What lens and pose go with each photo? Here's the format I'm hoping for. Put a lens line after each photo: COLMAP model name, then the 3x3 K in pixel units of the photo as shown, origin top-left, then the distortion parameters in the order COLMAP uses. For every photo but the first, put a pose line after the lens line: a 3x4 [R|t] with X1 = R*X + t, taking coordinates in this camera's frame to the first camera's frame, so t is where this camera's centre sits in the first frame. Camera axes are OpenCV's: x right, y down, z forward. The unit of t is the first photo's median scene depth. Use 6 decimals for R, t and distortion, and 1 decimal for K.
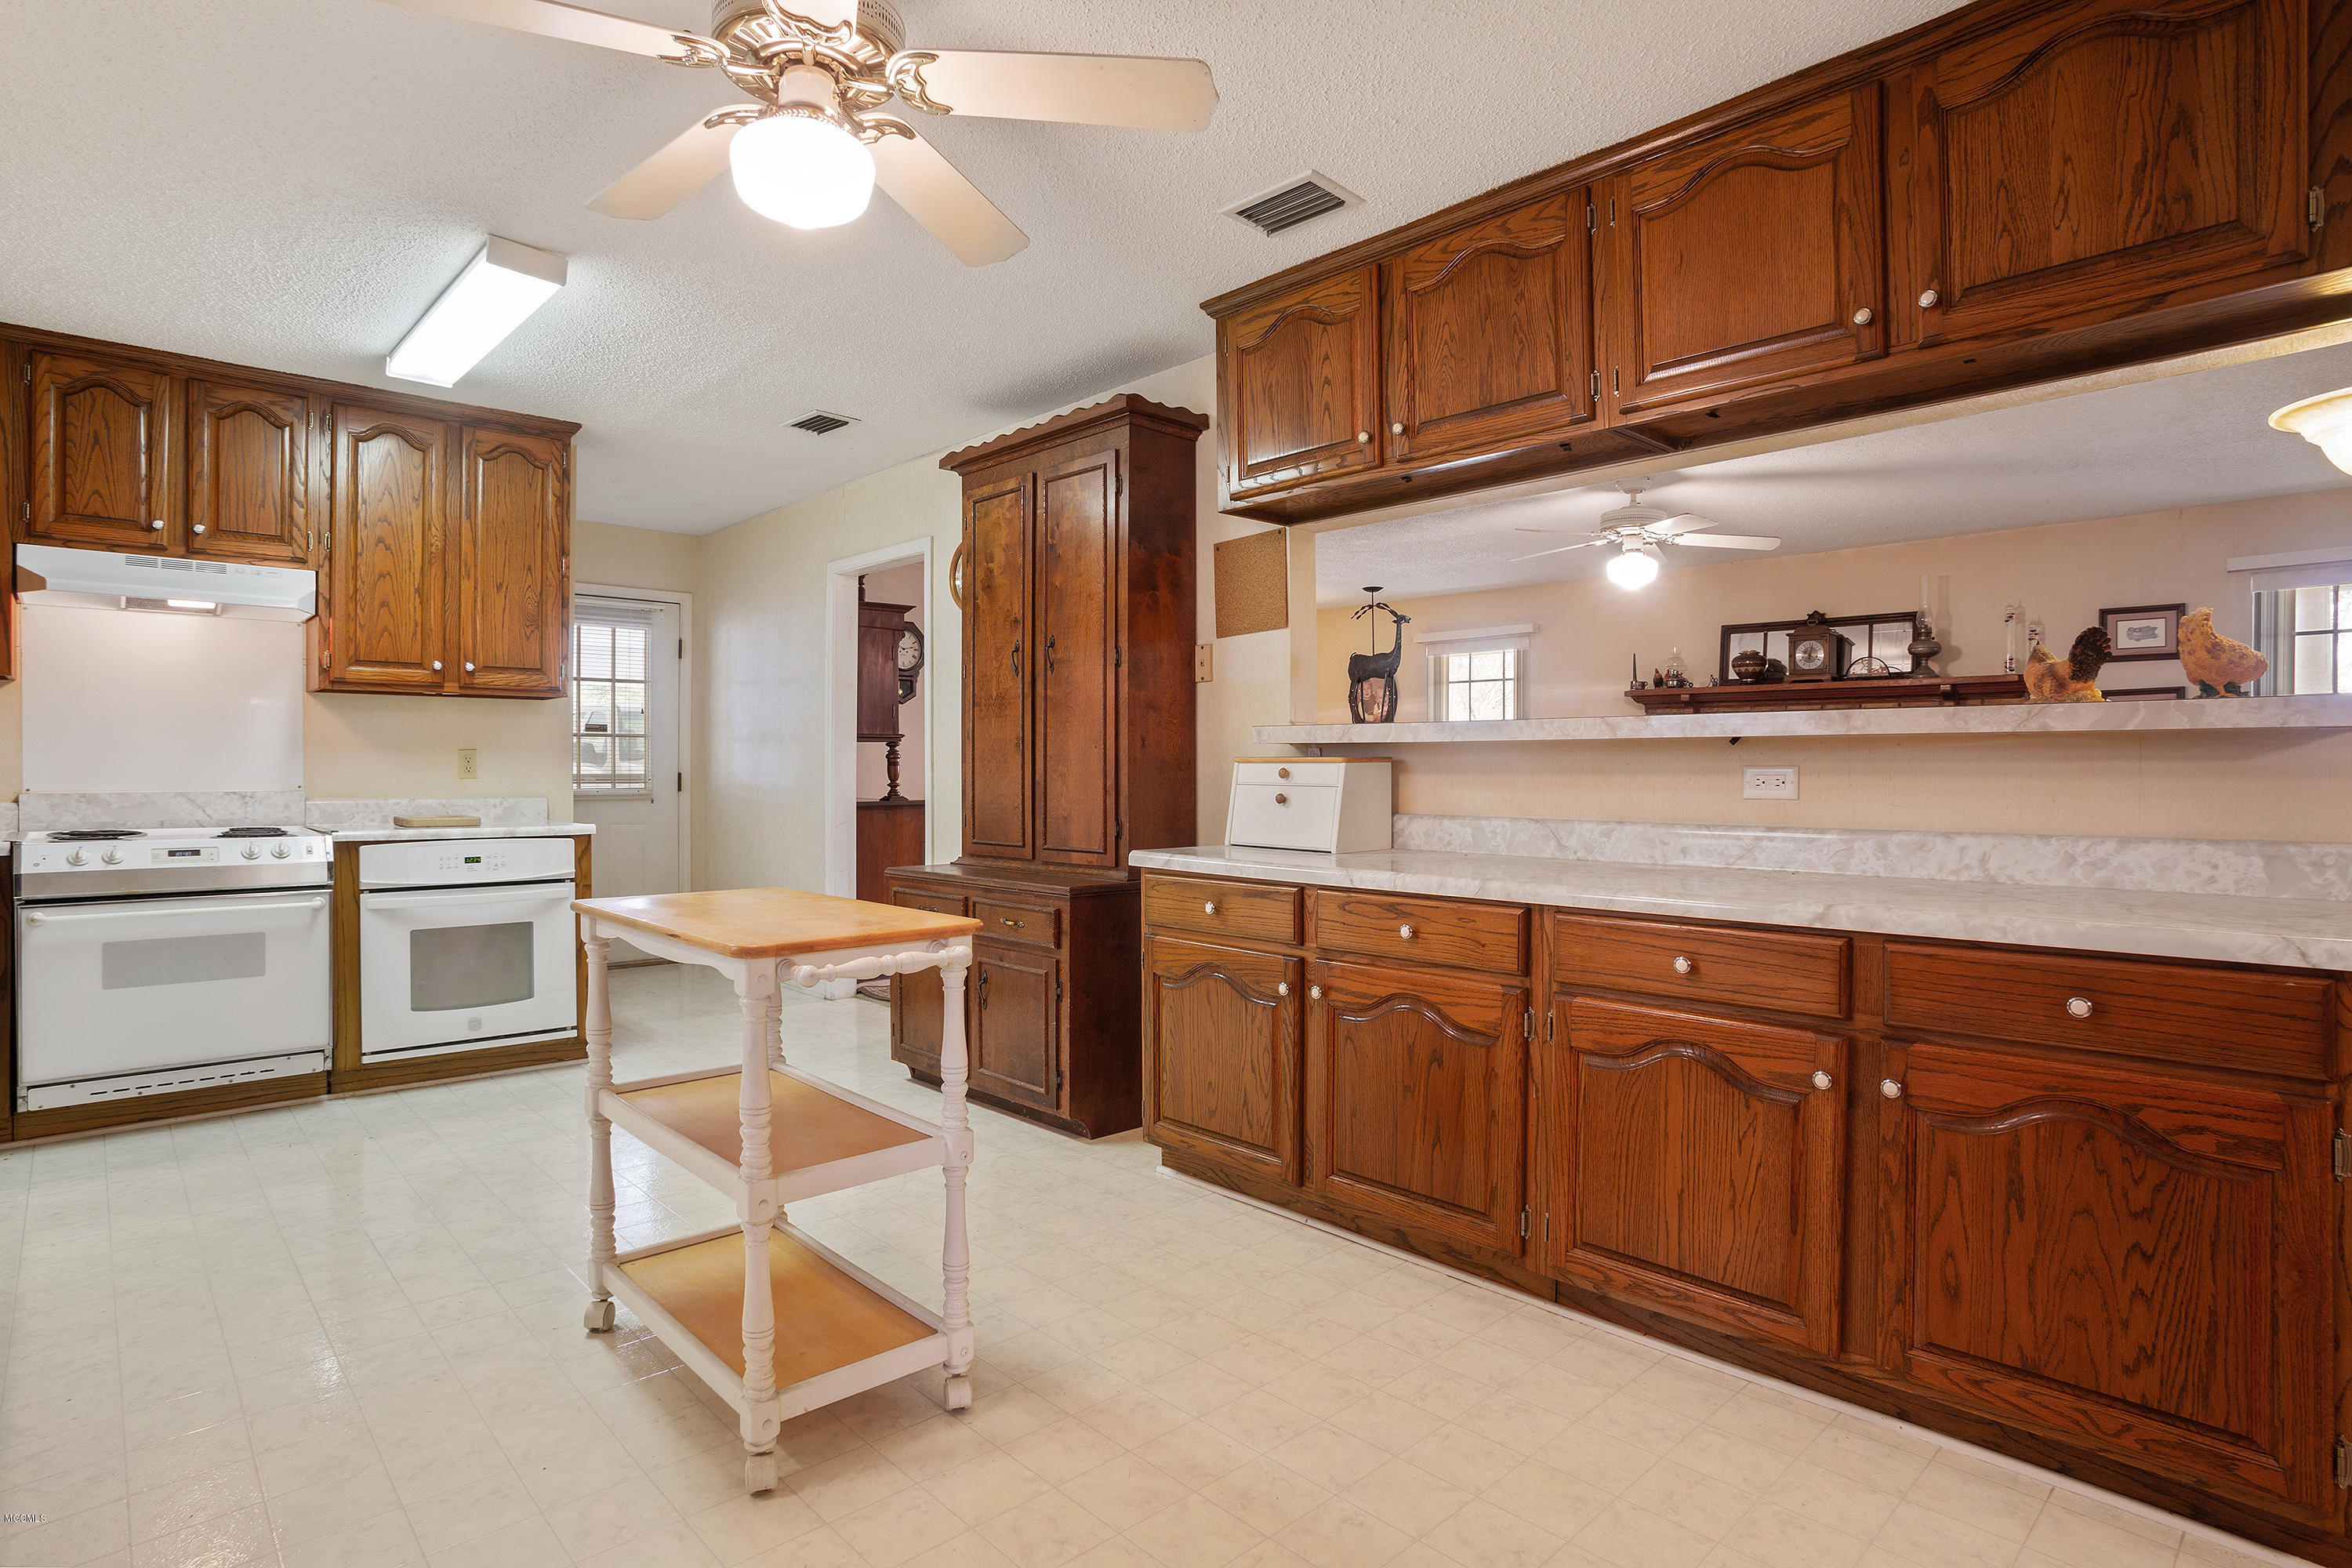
lens RADIAL K [[1223.9, 0, 1175.3], [0, 1223.9, 767.7], [0, 0, 1]] dist [-0.074275, 0.037346]
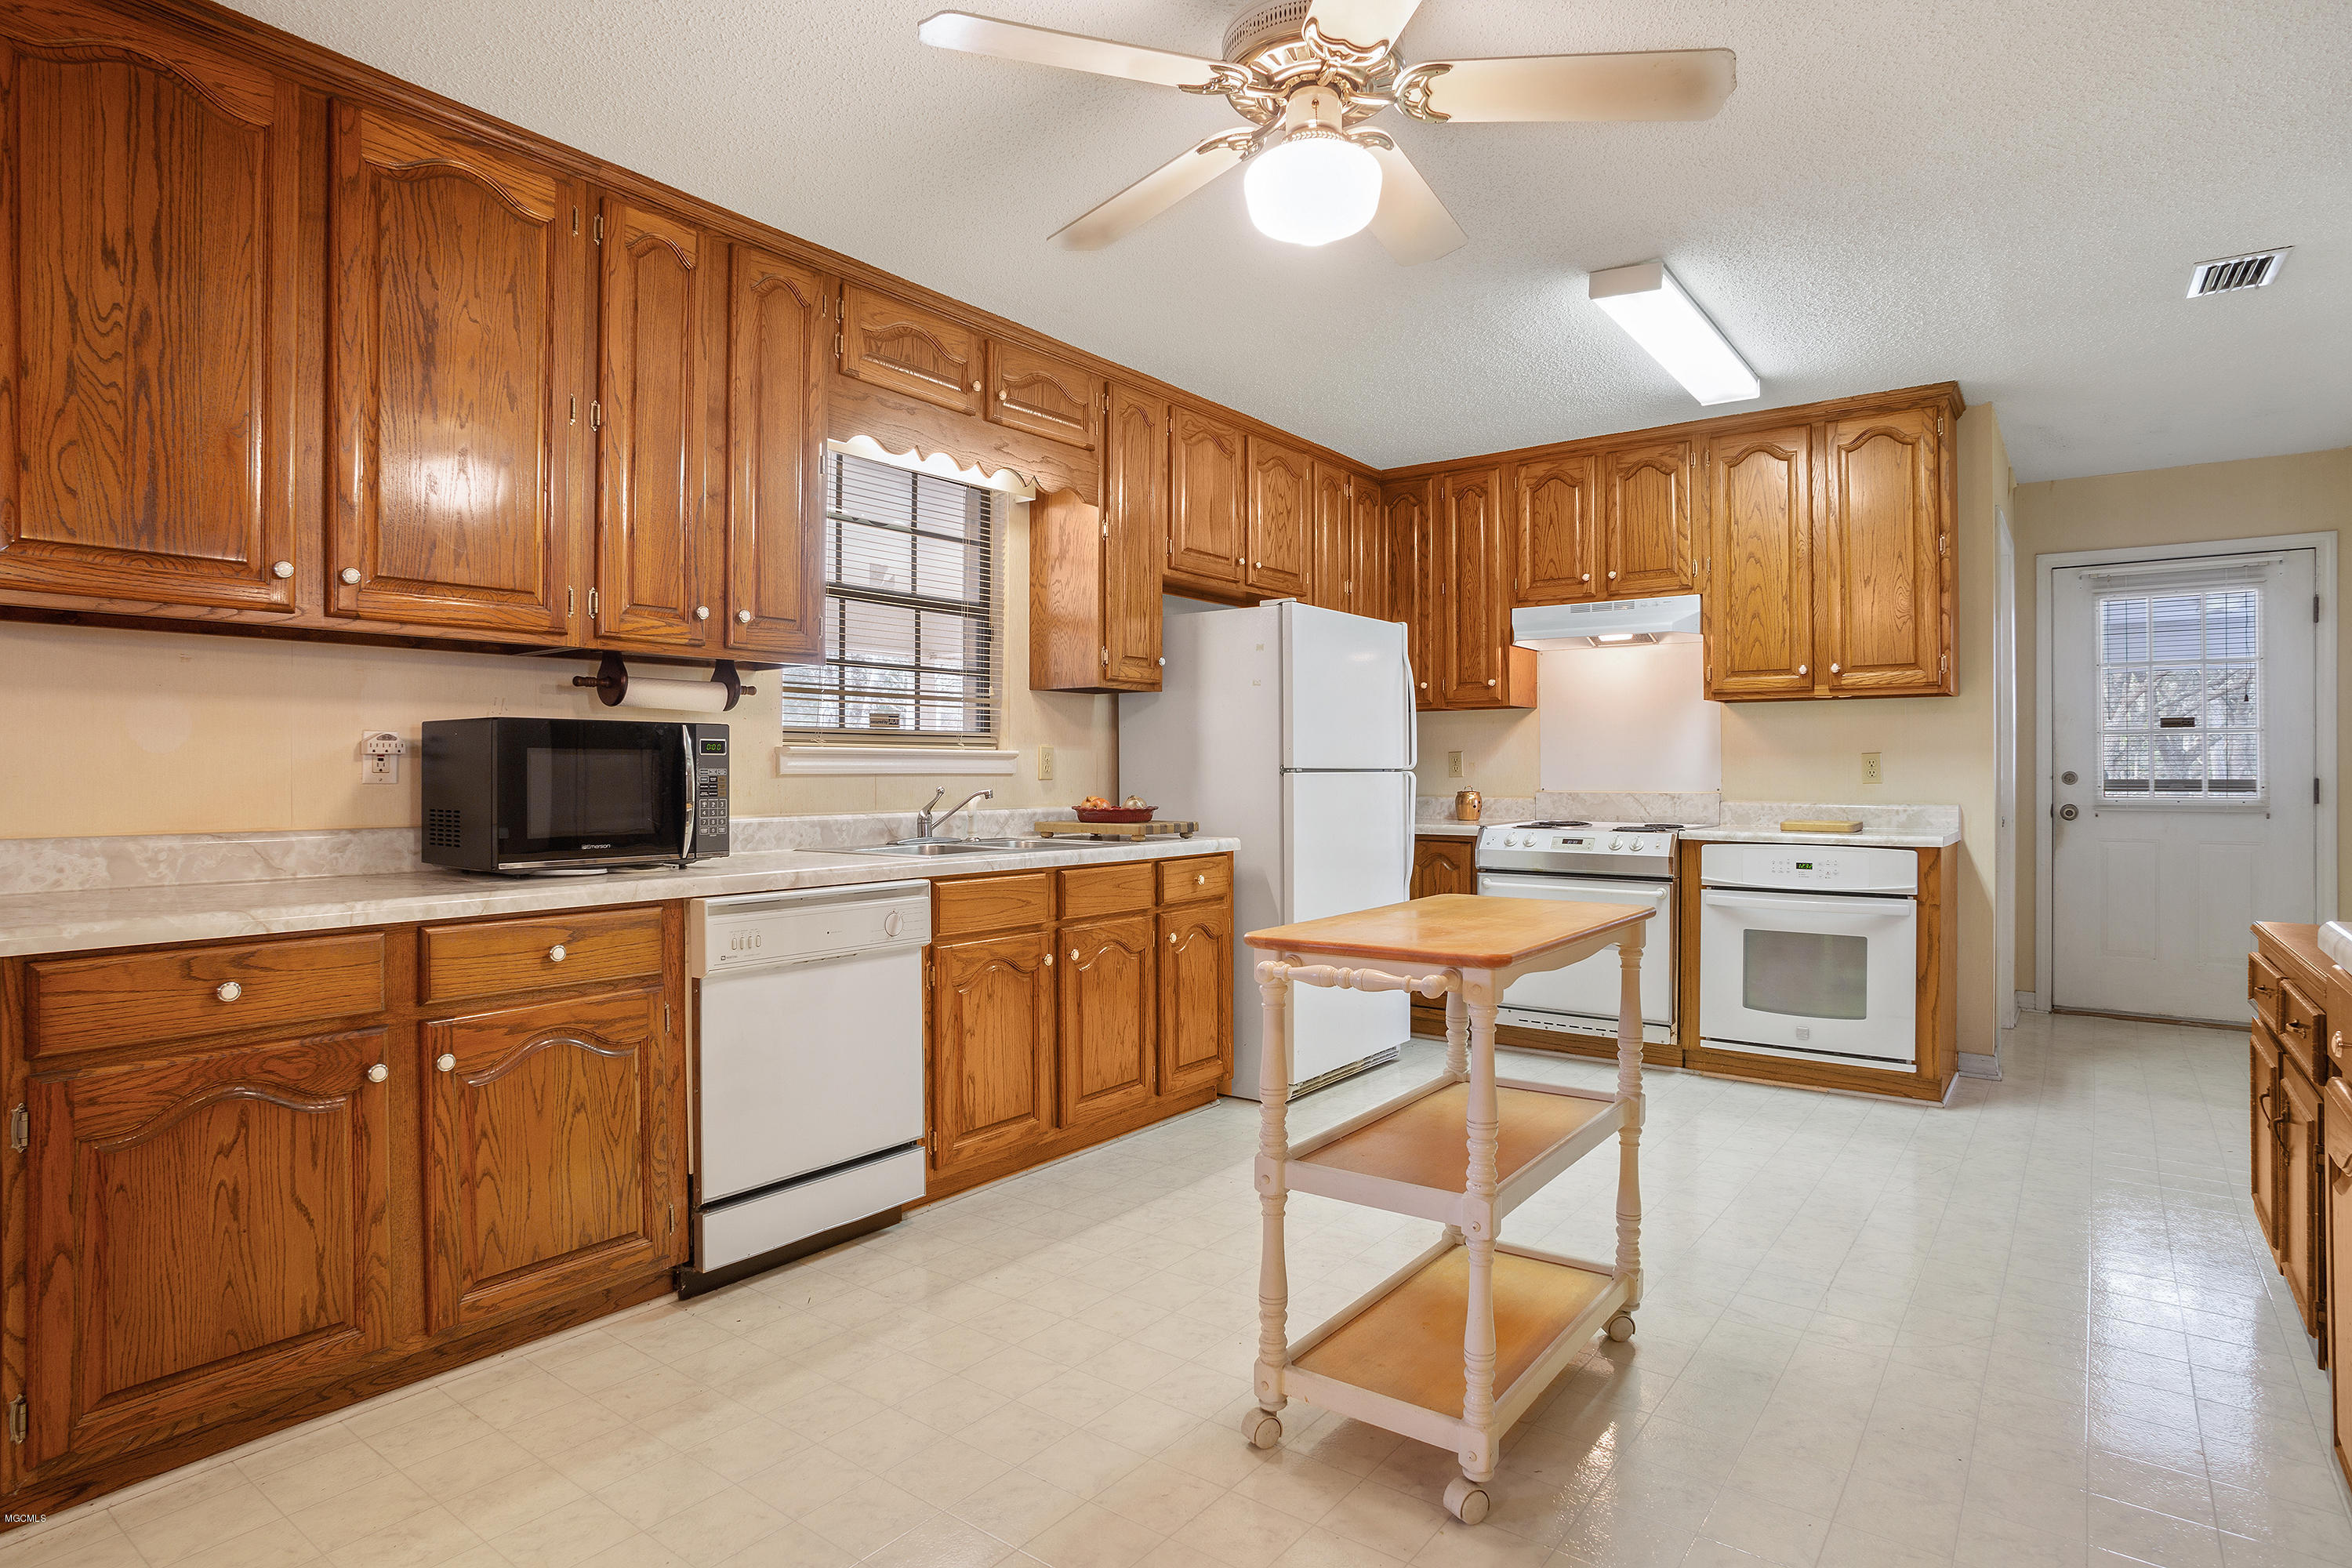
lens RADIAL K [[1260.1, 0, 1189.9], [0, 1260.1, 768.8], [0, 0, 1]] dist [-0.050212, 0.000582]
pose [[0.168314, -0.005030, -0.985721, 0.337306], [0.002698, 0.999986, -0.004643, 0.000871], [0.985730, -0.001878, 0.168325, 0.335366]]
